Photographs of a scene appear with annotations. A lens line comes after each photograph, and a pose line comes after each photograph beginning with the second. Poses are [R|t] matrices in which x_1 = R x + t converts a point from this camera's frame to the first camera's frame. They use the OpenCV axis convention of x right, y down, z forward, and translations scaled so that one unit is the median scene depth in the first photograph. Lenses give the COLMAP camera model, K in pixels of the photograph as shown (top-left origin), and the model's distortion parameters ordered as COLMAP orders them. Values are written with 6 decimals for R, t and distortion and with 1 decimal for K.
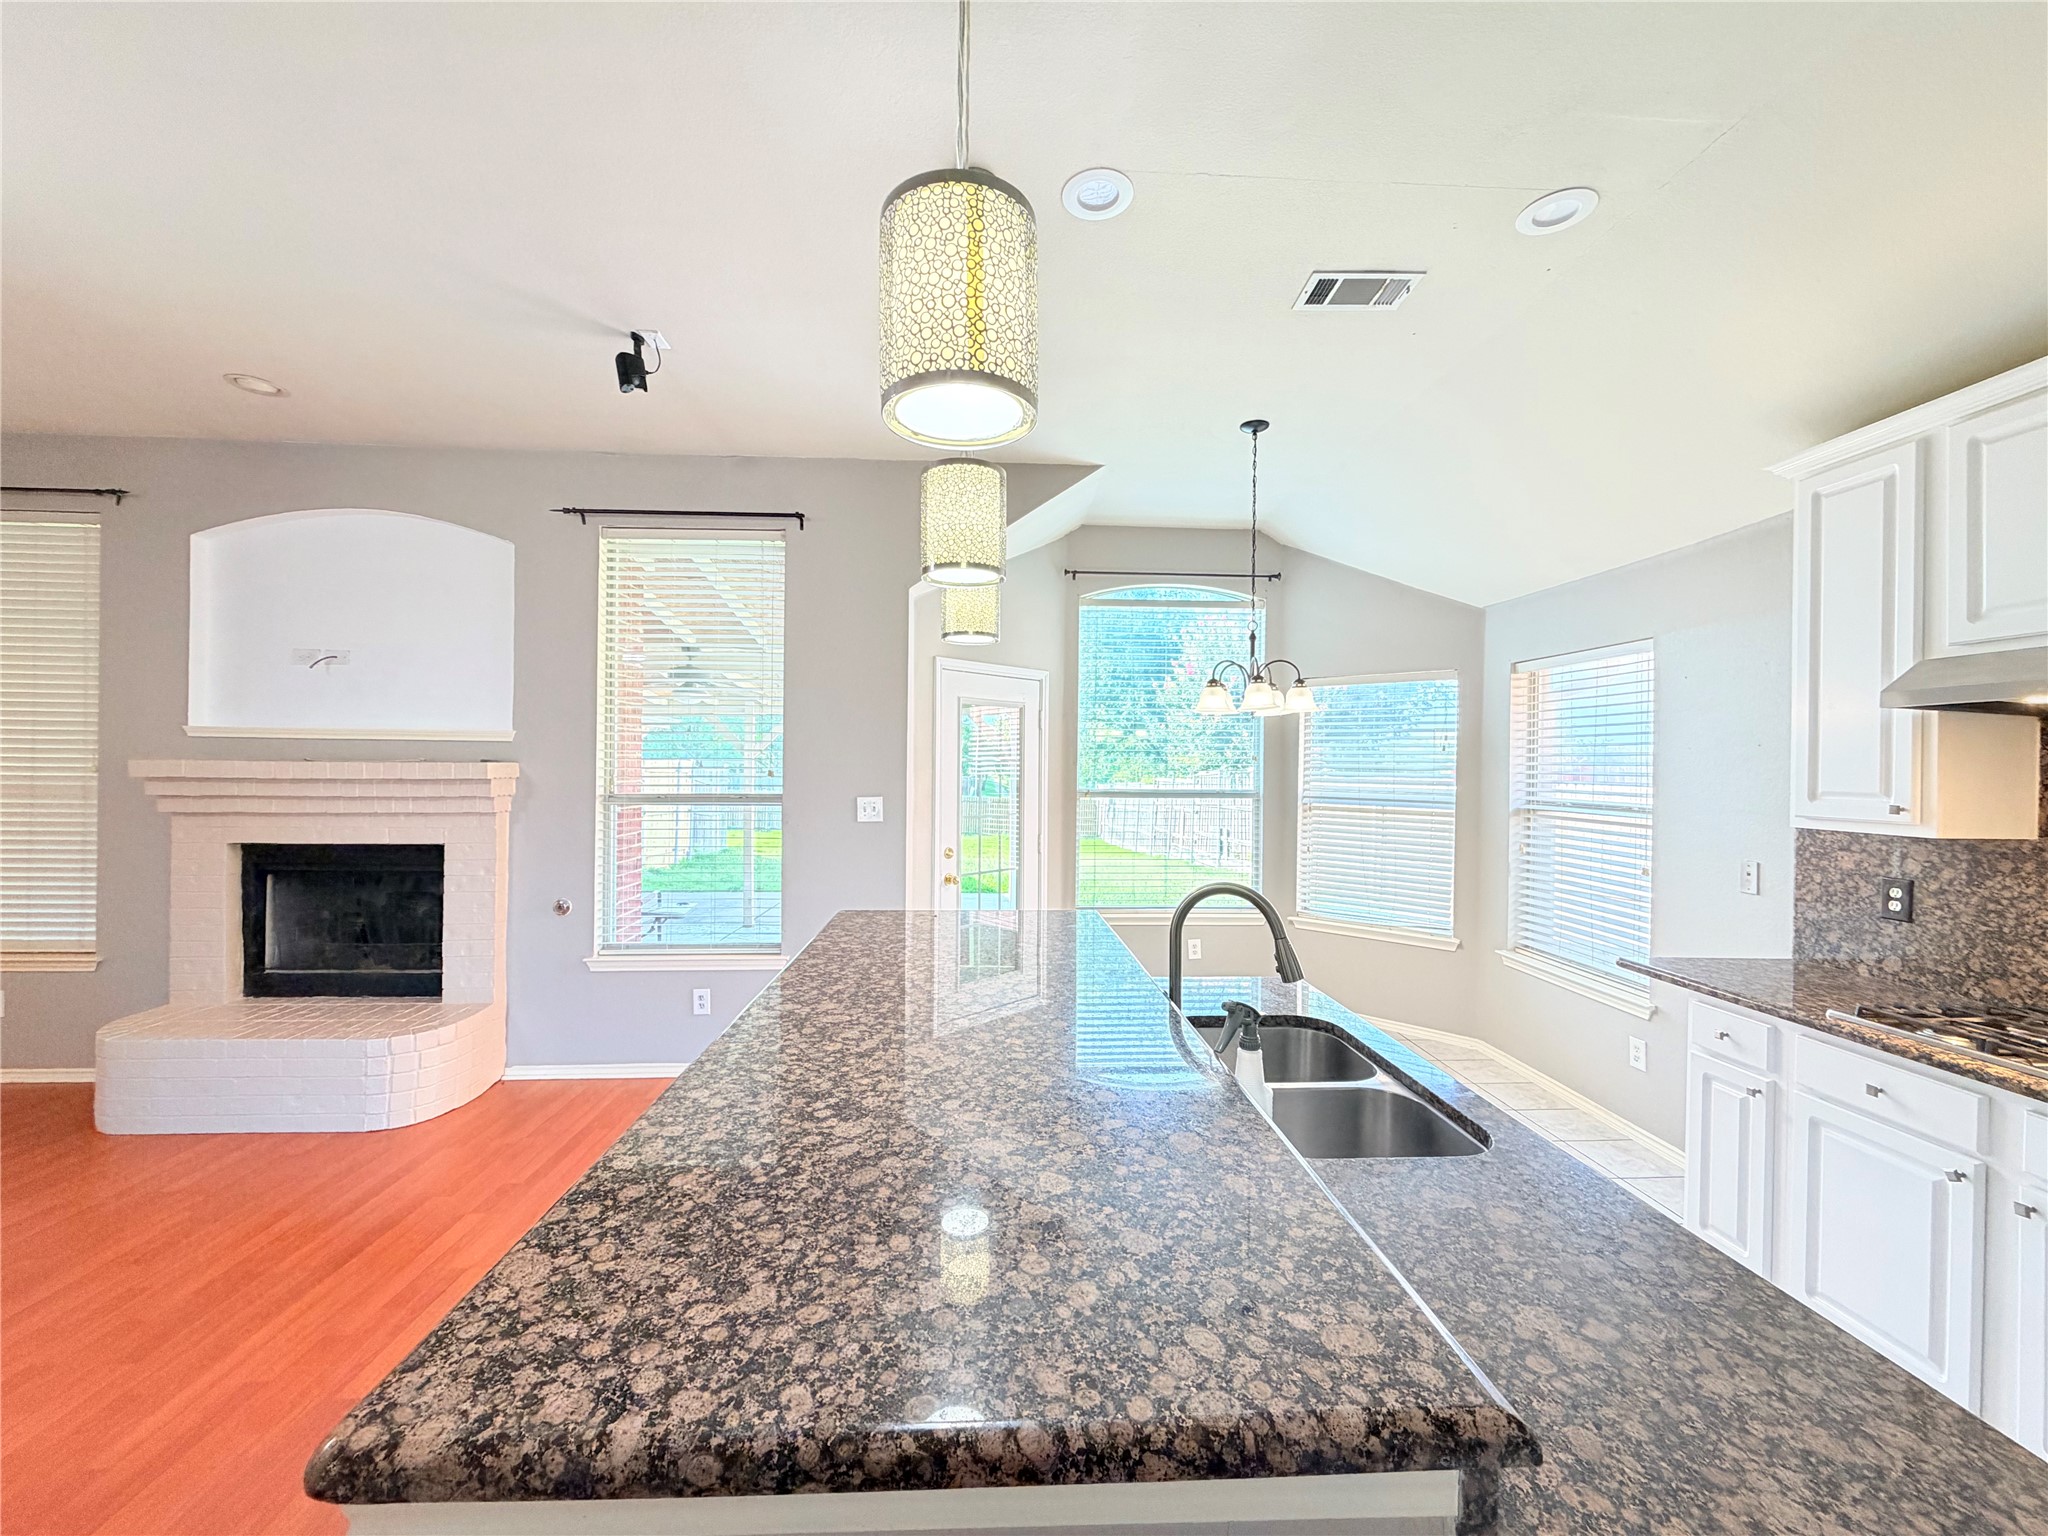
lens RADIAL K [[814.6, 0, 1020.1], [0, 814.6, 768.7], [0, 0, 1]] dist [-0.001642, 0.000685]
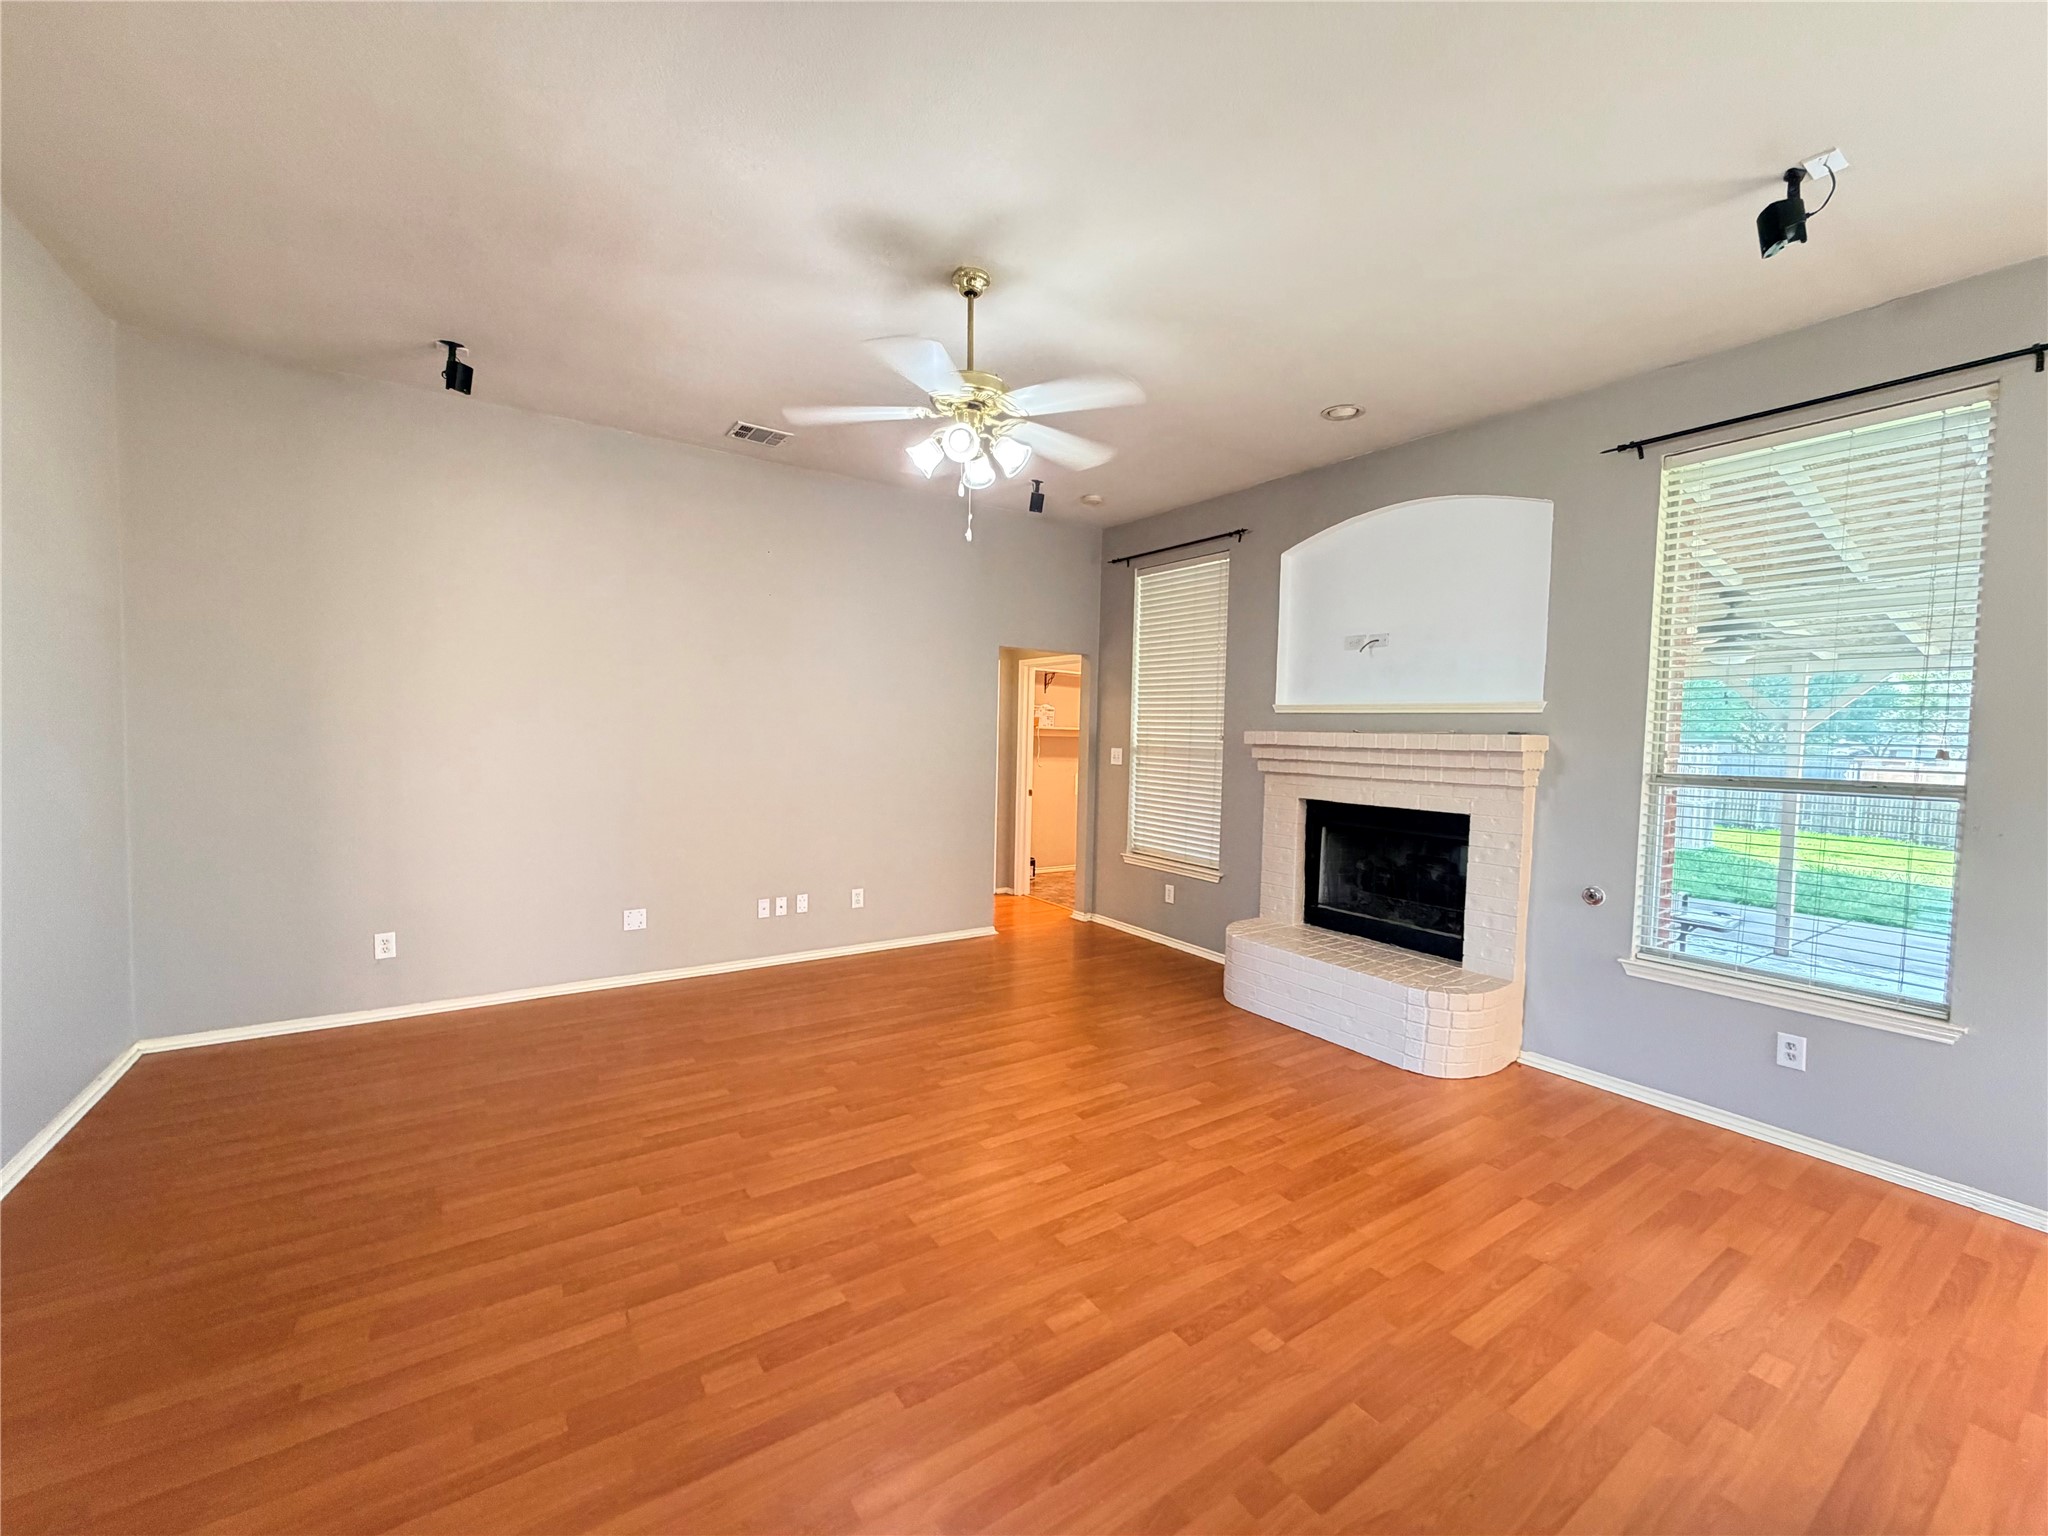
lens RADIAL K [[814.6, 0, 1019.8], [0, 814.6, 768.3], [0, 0, 1]] dist [-0.001642, 0.000685]
pose [[0.517382, 0.041948, -0.854726, -0.137955], [-0.017013, 0.999105, 0.038735, 0.005177], [0.855585, -0.005499, 0.517633, -0.011052]]
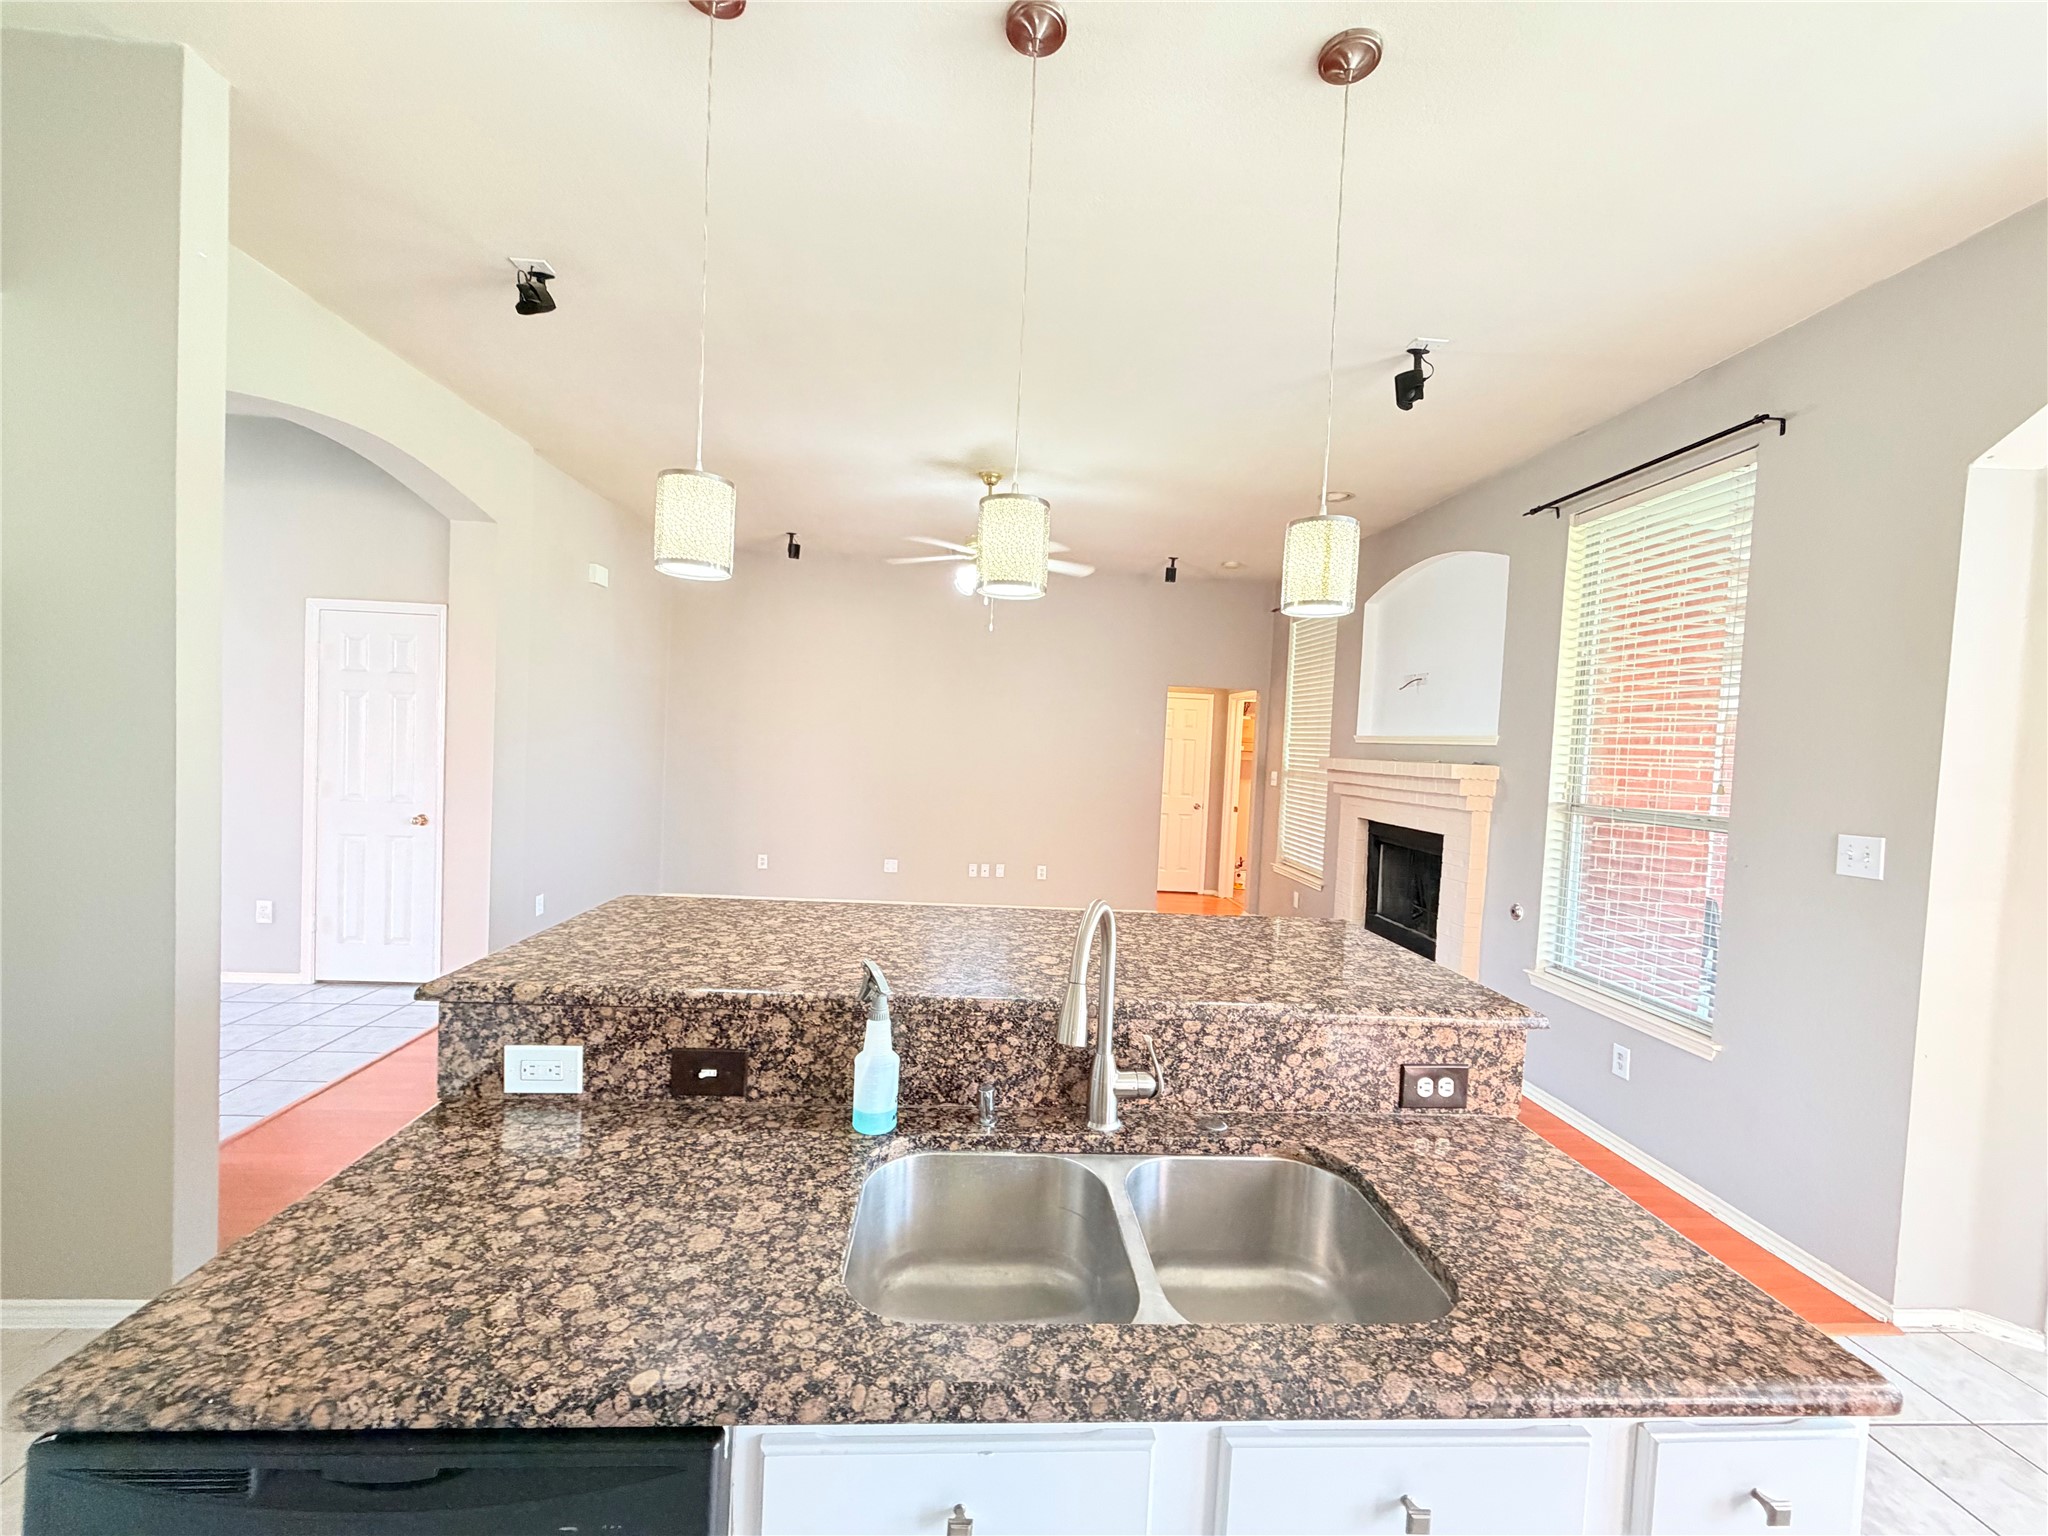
lens RADIAL K [[814.6, 0, 1019.5], [0, 814.6, 768.9], [0, 0, 1]] dist [-0.001642, 0.000685]
pose [[0.011964, 0.025864, -0.999594, 0.458783], [-0.046237, 0.998610, 0.025285, -0.001655], [0.998859, 0.045915, 0.013143, 0.406258]]
